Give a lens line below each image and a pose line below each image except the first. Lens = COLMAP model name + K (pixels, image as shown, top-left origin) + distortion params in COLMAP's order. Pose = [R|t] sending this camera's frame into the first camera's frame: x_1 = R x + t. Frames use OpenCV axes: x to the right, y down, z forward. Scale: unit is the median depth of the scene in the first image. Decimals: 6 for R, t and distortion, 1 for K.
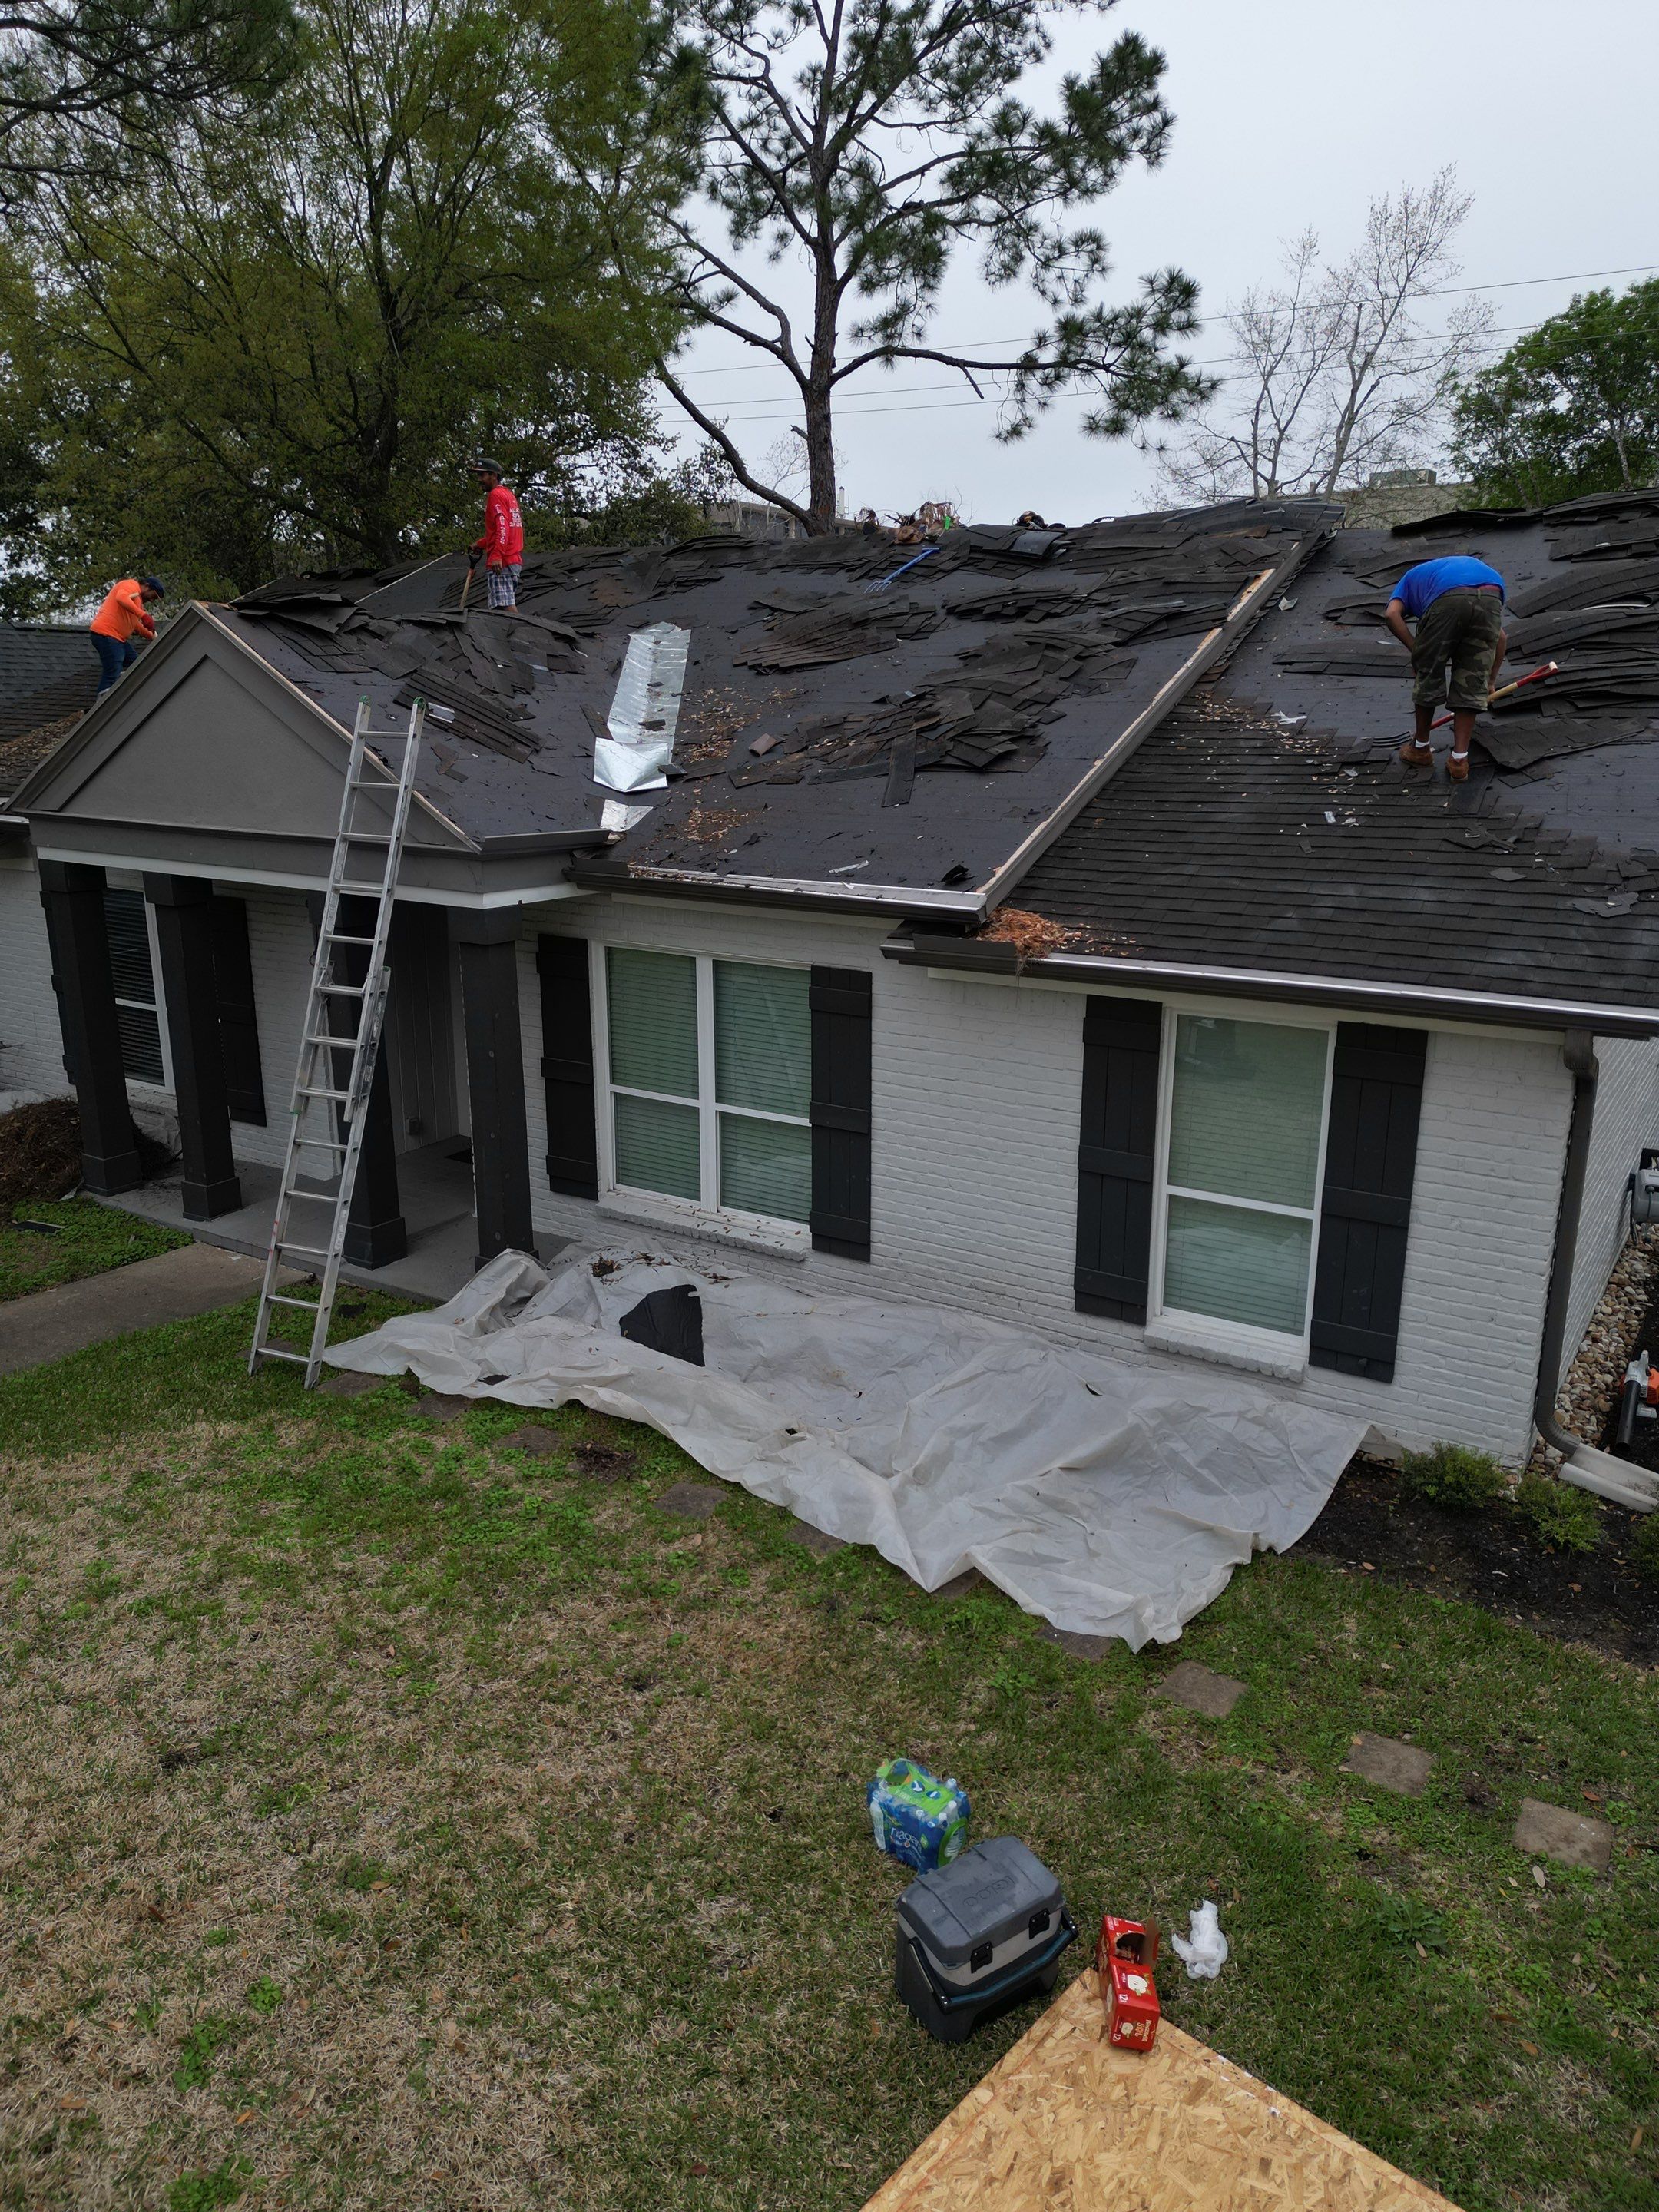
lens RADIAL K [[1553.4, 0, 823.2], [0, 1553.4, 1111.6], [0, 0, 1]] dist [0.051914, -0.060527]
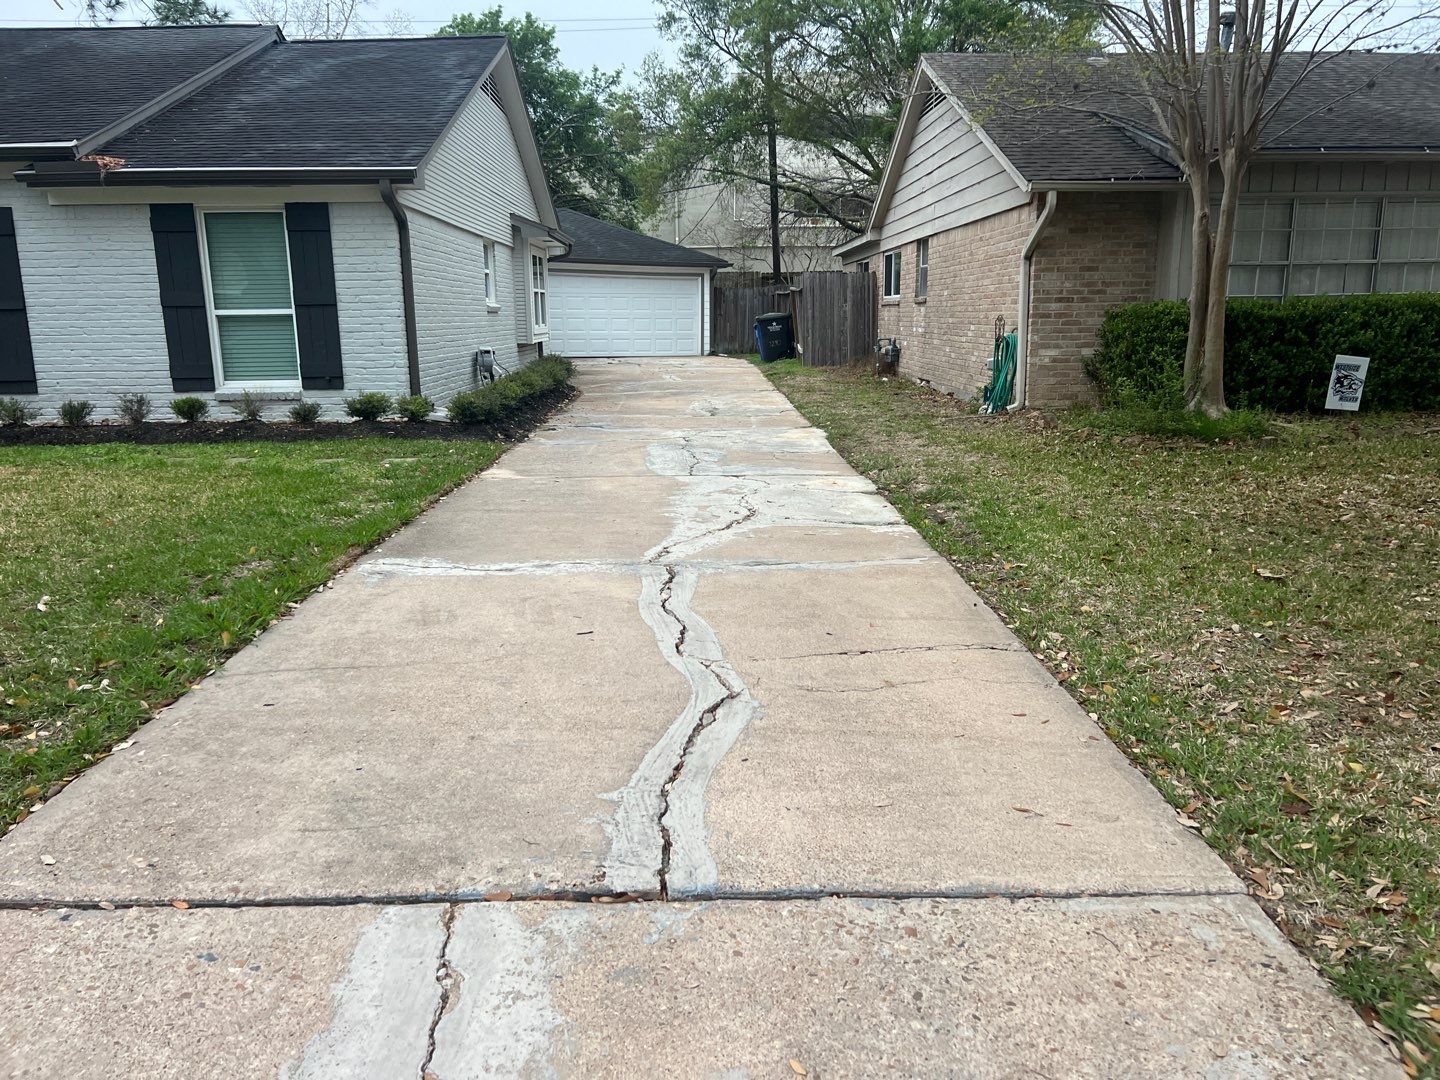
lens RADIAL K [[1083.5, 0, 709.0], [0, 1083.5, 541.3], [0, 0, 1]] dist [0.074876, -0.063106]
pose [[0.834224, -0.123628, 0.537389, -0.010040], [0.157947, 0.987282, -0.018065, 0.149732], [-0.528321, 0.099949, 0.843141, -0.138865]]
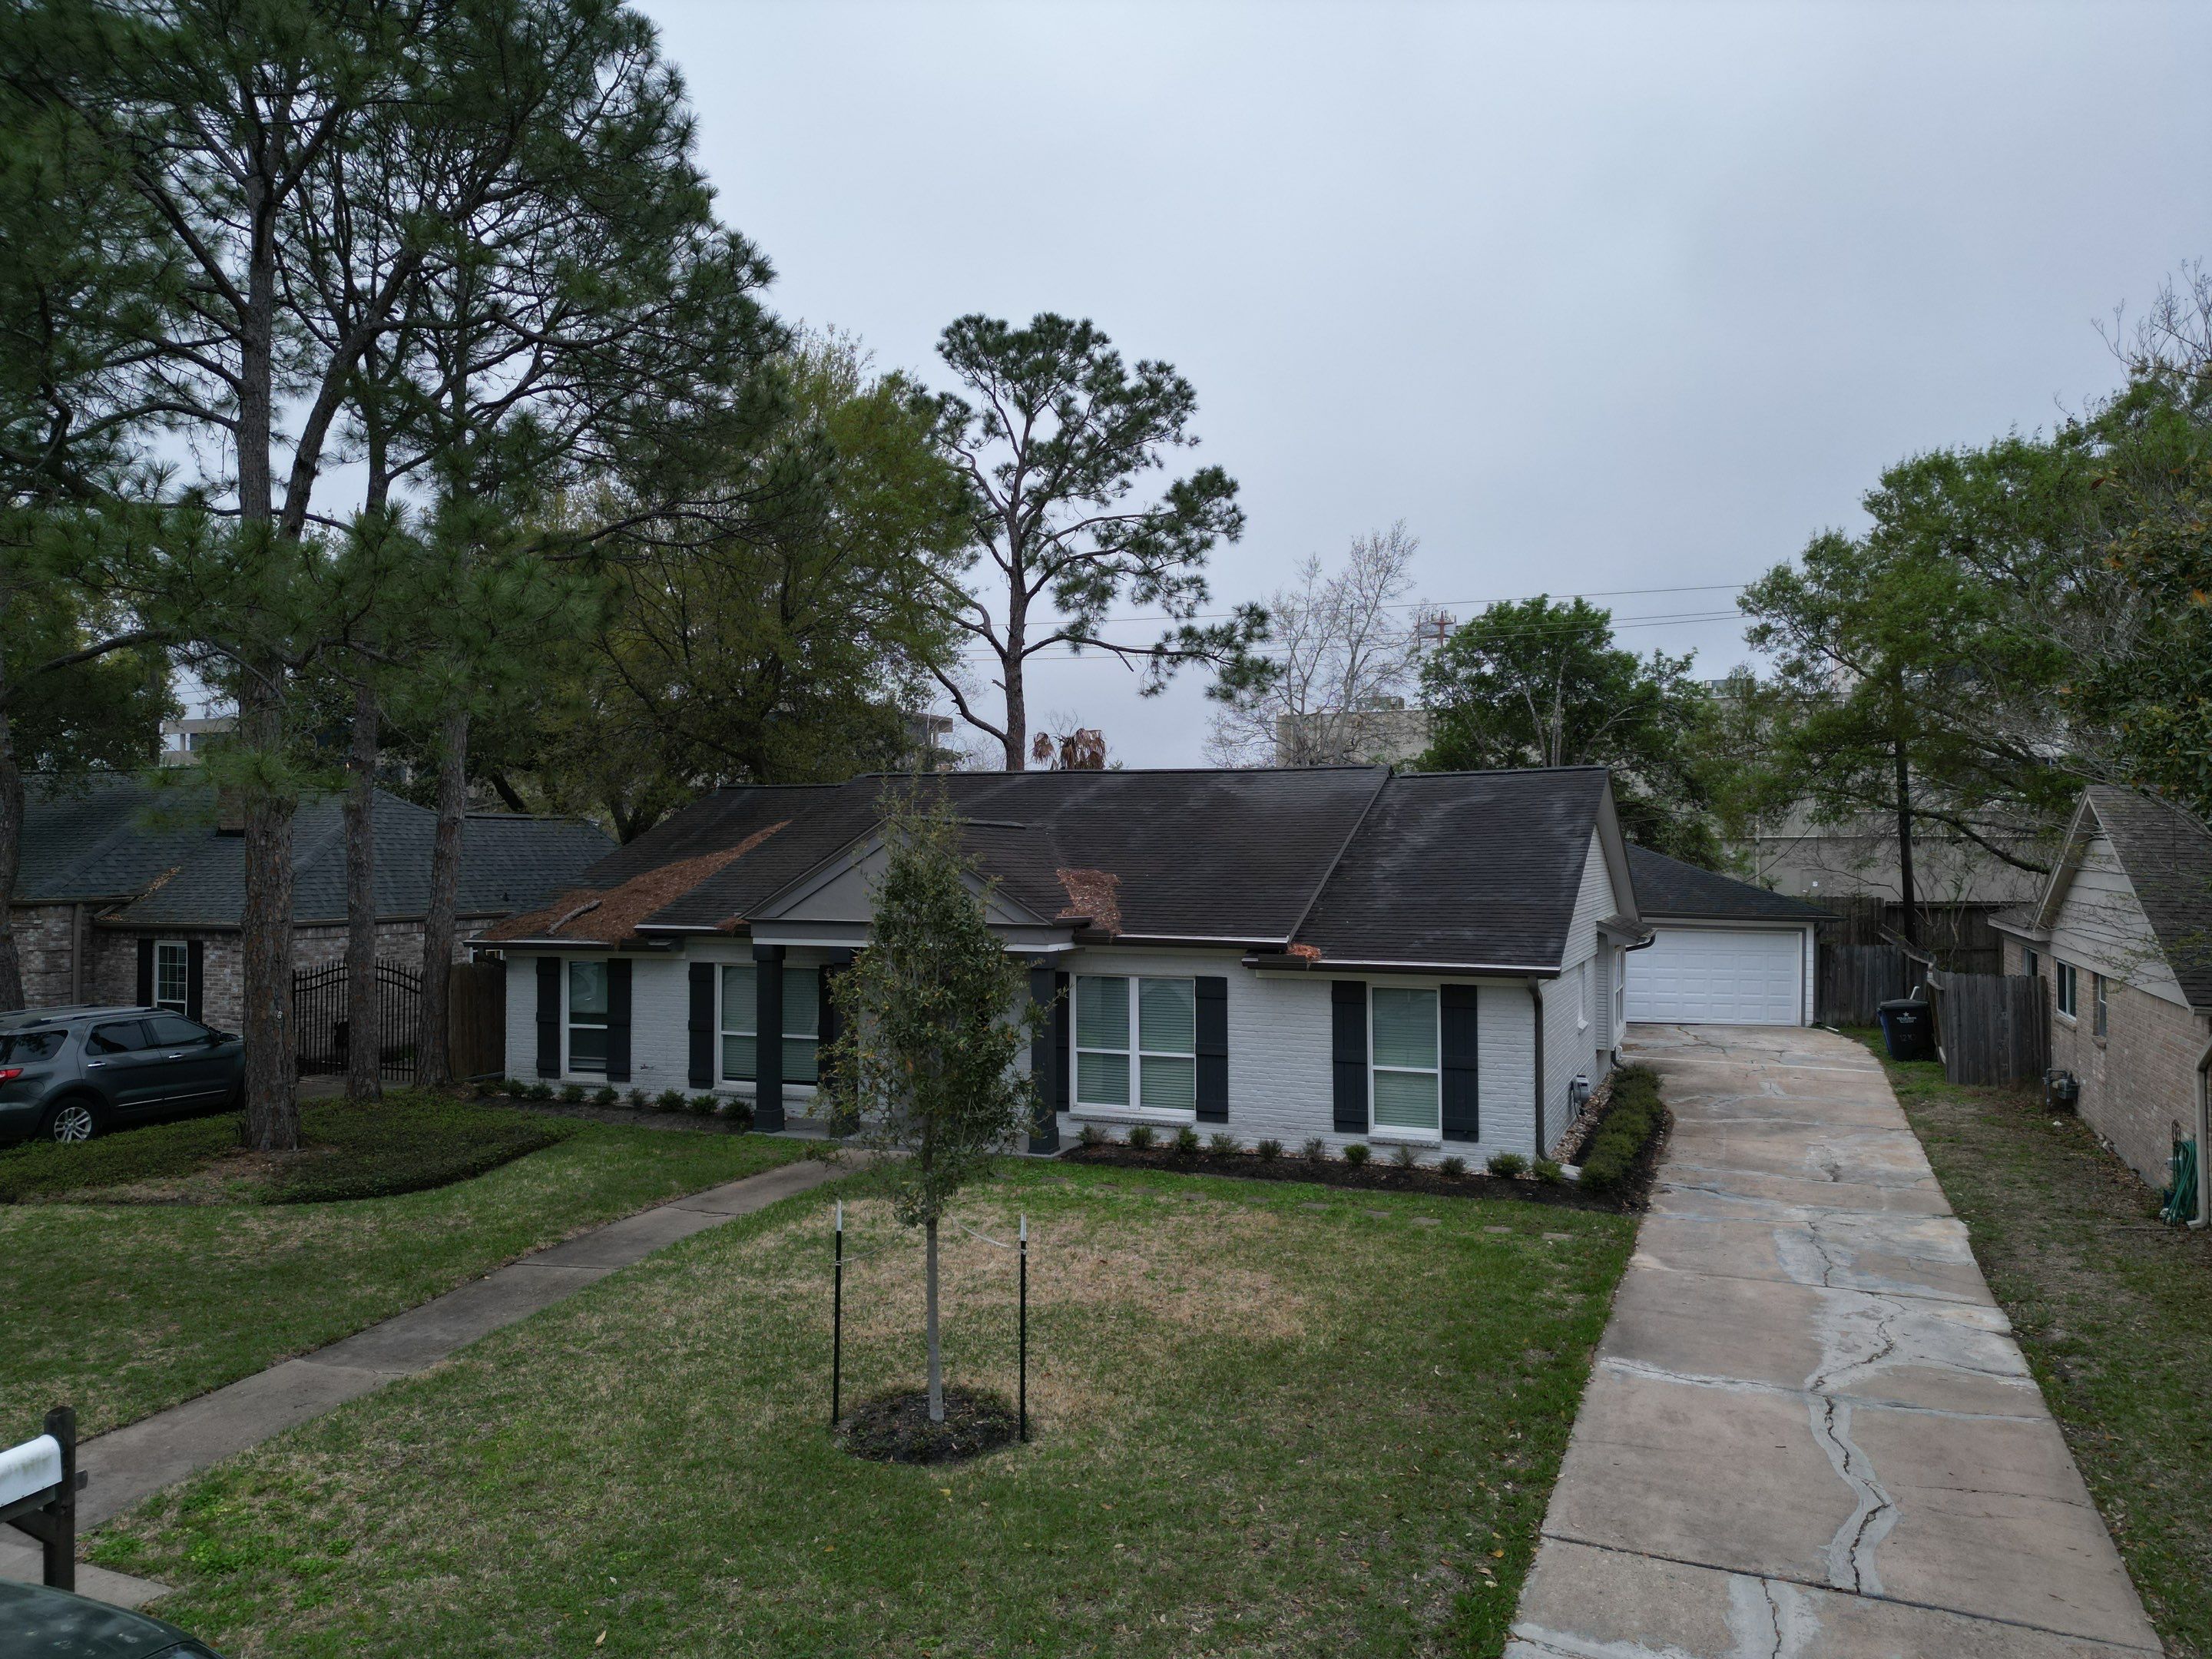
lens RADIAL K [[1543.1, 0, 1106.4], [0, 1543.1, 838.6], [0, 0, 1]] dist [0.076268, -0.067853]
pose [[0.985358, 0.000125, 0.170500, -0.183766], [0.045894, 0.962898, -0.265935, 0.104864], [-0.164208, 0.269866, 0.948793, -0.391639]]
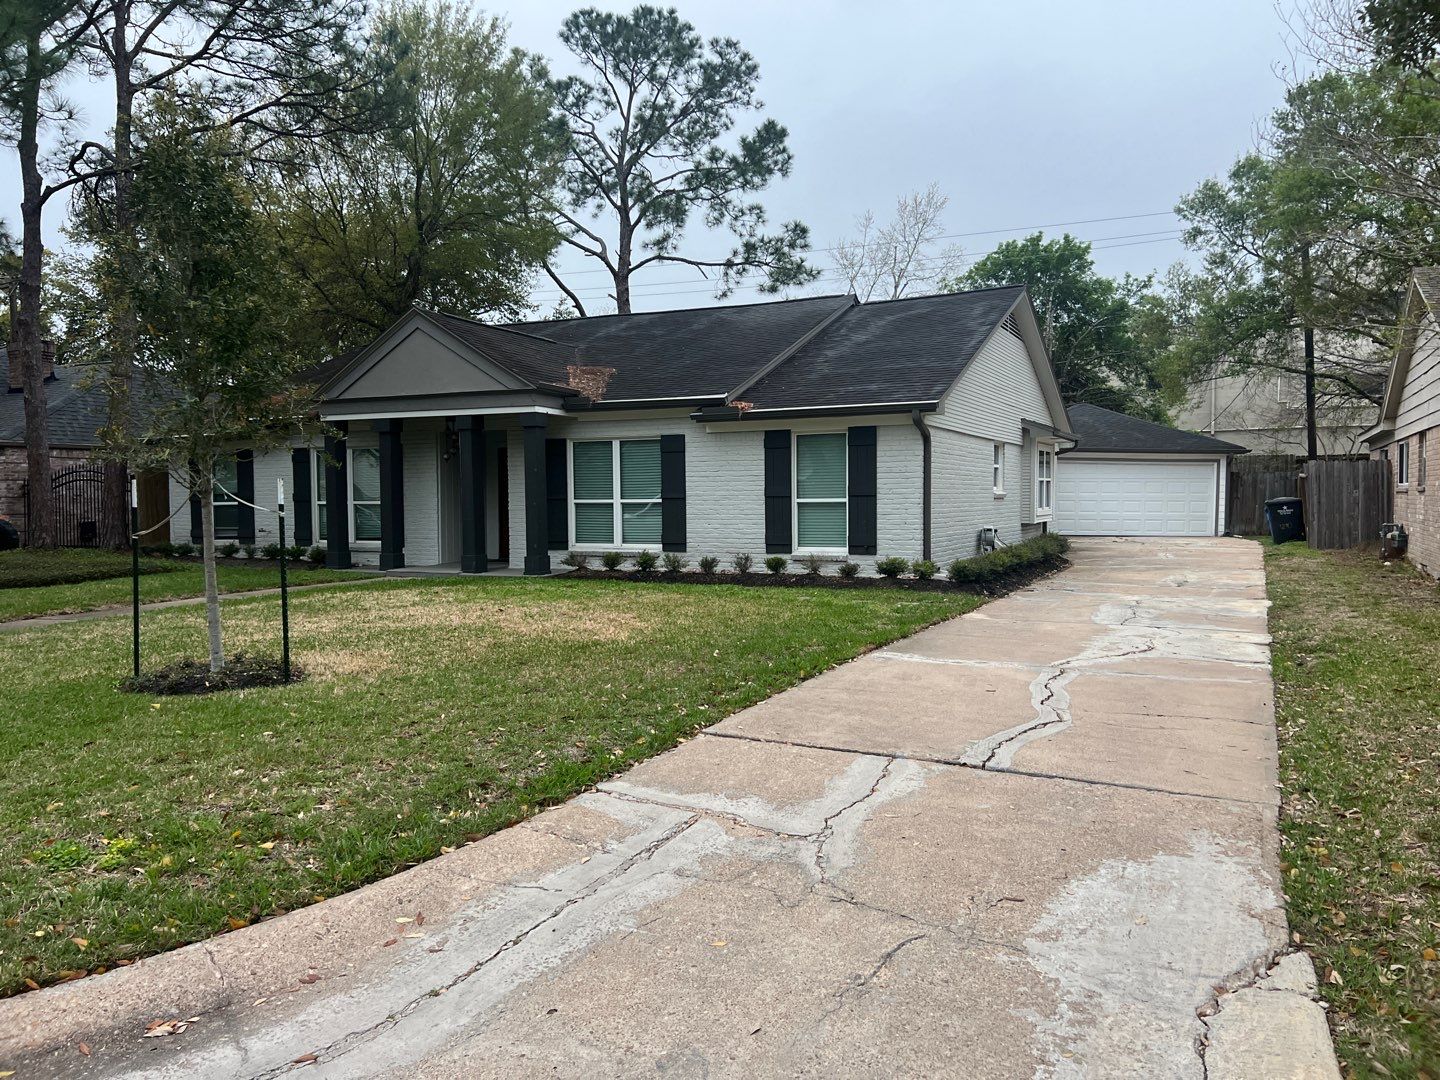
lens RADIAL K [[1088.3, 0, 720.0], [0, 1088.3, 540.0], [0, 0, 1]] dist [0.015297, 0.003418]
pose [[0.993469, -0.011242, 0.113547, -0.043874], [0.036494, 0.974168, -0.222856, 0.182193], [-0.108109, 0.225544, 0.968216, -0.275646]]
